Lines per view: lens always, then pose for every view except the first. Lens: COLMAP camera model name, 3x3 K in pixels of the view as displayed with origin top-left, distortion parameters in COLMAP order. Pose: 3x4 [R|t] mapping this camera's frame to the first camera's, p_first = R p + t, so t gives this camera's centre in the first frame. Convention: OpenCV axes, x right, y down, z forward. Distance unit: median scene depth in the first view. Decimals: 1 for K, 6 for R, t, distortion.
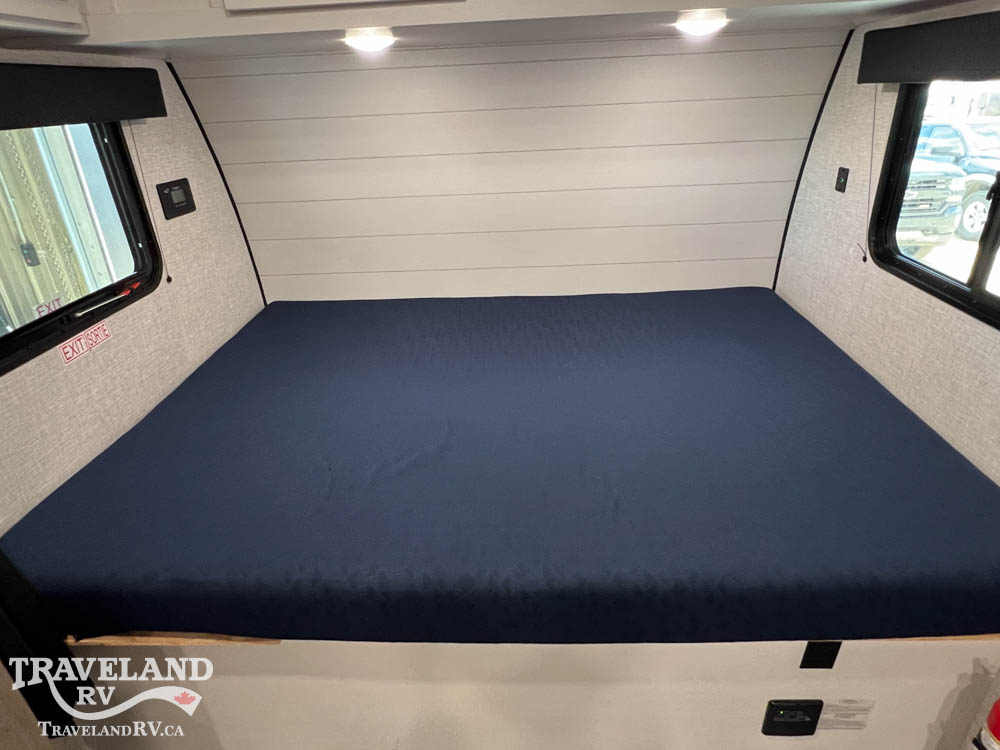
lens RADIAL K [[586.2, 0, 509.1], [0, 586.2, 373.1], [0, 0, 1]] dist [-0.001517, -0.000466]
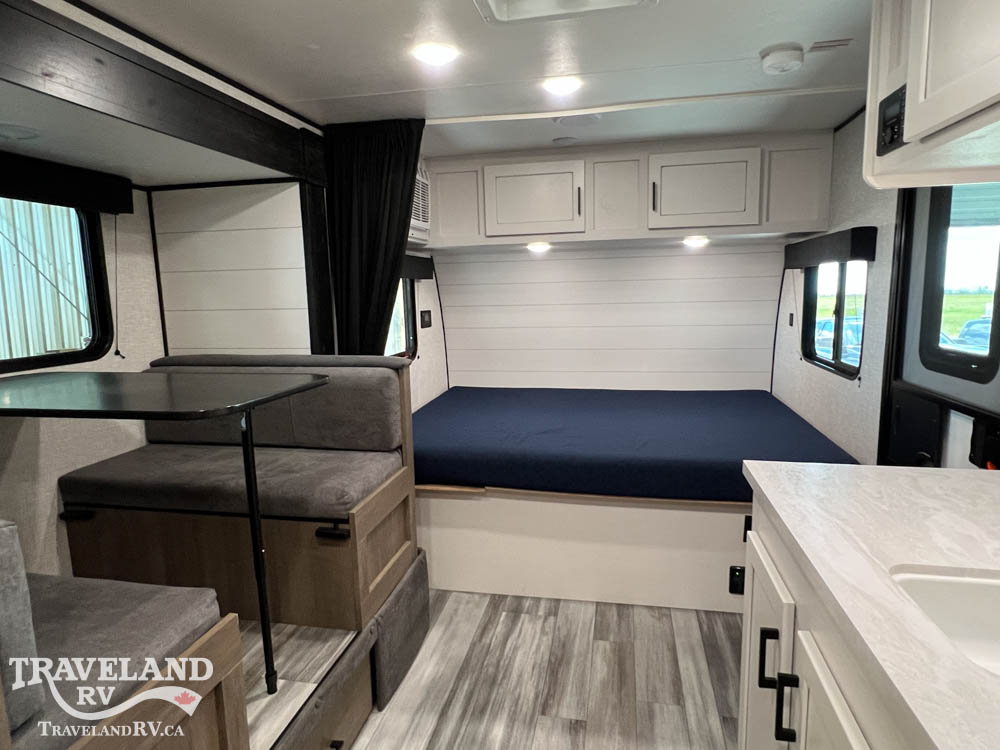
lens RADIAL K [[586.2, 0, 502.3], [0, 586.2, 376.4], [0, 0, 1]] dist [-0.001517, -0.000466]
pose [[0.984703, 0.045381, -0.168227, 0.016357], [-0.093177, 0.952988, -0.288327, 0.479646], [0.147234, 0.299591, 0.942639, -0.841040]]
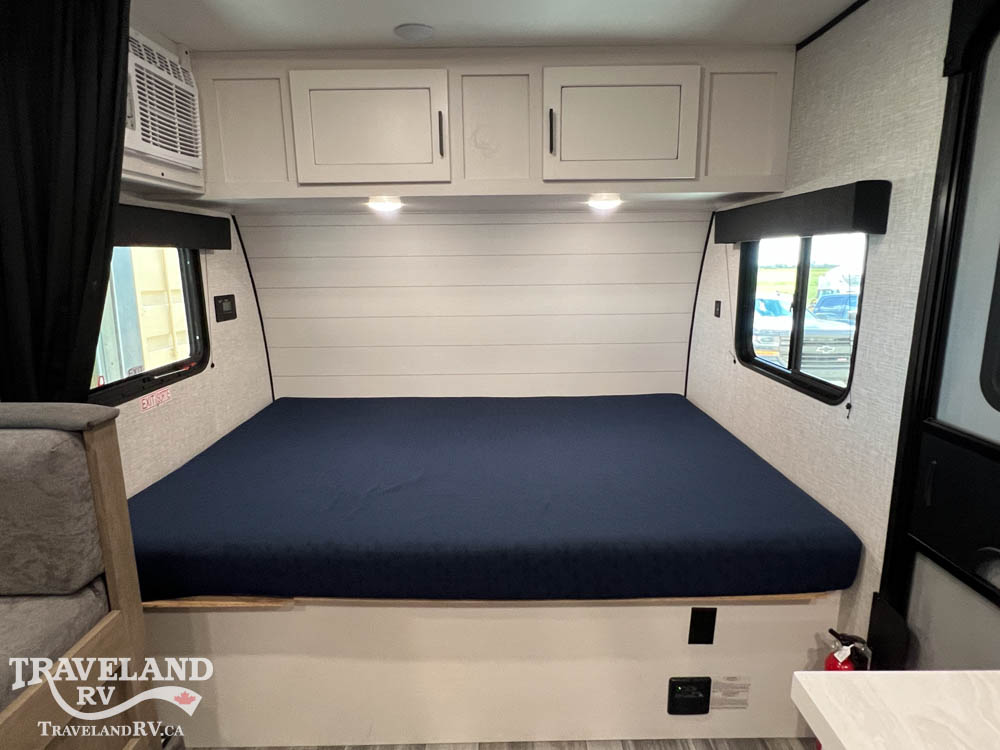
lens RADIAL K [[586.2, 0, 501.6], [0, 586.2, 373.2], [0, 0, 1]] dist [-0.001517, -0.000466]
pose [[0.998963, 0.025212, 0.037901, 0.011644], [-0.014621, 0.966207, -0.257352, 0.203829], [-0.043108, 0.256531, 0.965574, -0.310616]]
